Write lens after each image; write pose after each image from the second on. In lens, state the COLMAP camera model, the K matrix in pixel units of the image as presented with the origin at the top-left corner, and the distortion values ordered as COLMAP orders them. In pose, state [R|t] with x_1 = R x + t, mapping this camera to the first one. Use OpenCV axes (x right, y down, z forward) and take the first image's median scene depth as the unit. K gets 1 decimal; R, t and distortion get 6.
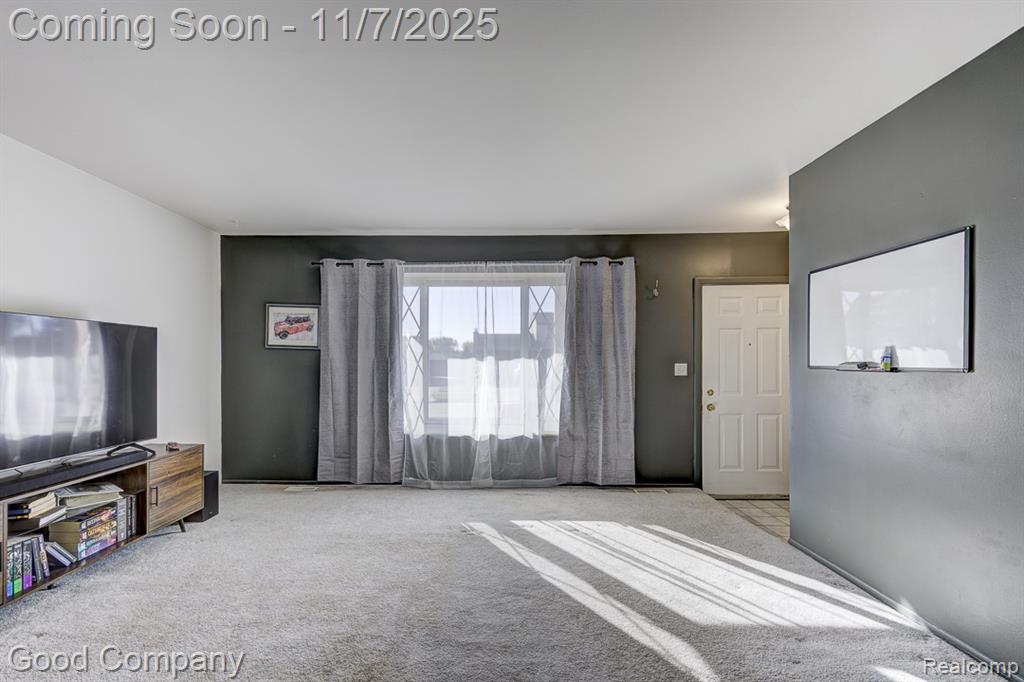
lens RADIAL K [[419.8, 0, 502.1], [0, 419.8, 361.4], [0, 0, 1]] dist [0.005434, -0.000625]
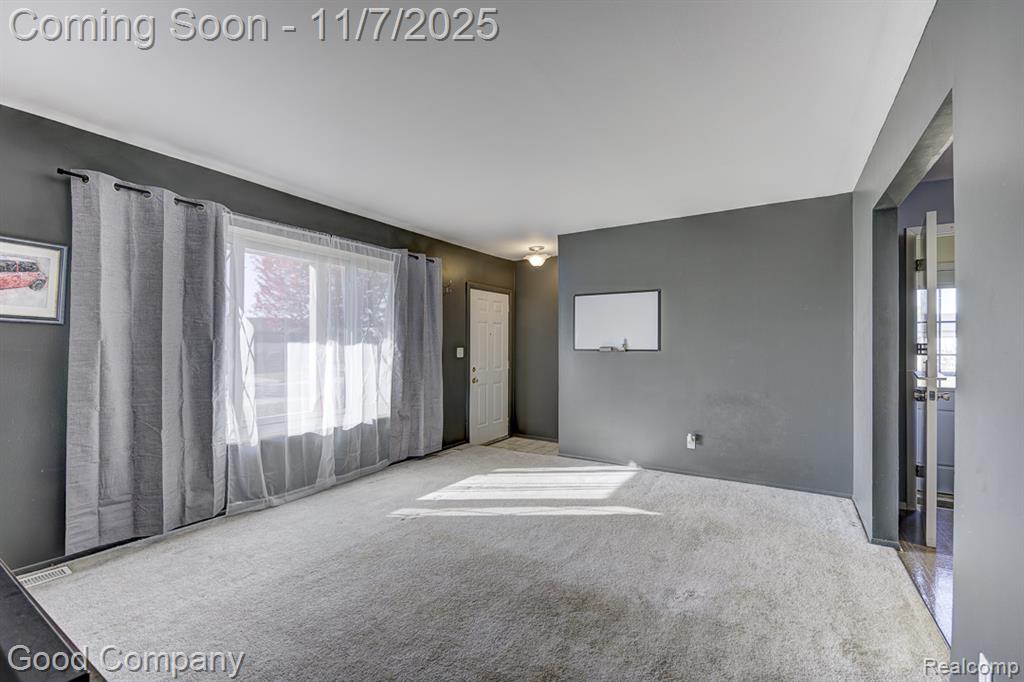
lens RADIAL K [[419.8, 0, 508.7], [0, 419.8, 341.6], [0, 0, 1]] dist [0.005434, -0.000625]
pose [[0.546734, 0.010431, 0.837242, -0.584221], [-0.001959, 0.999936, -0.011179, 0.000198], [-0.837304, 0.004472, 0.546719, 0.190547]]
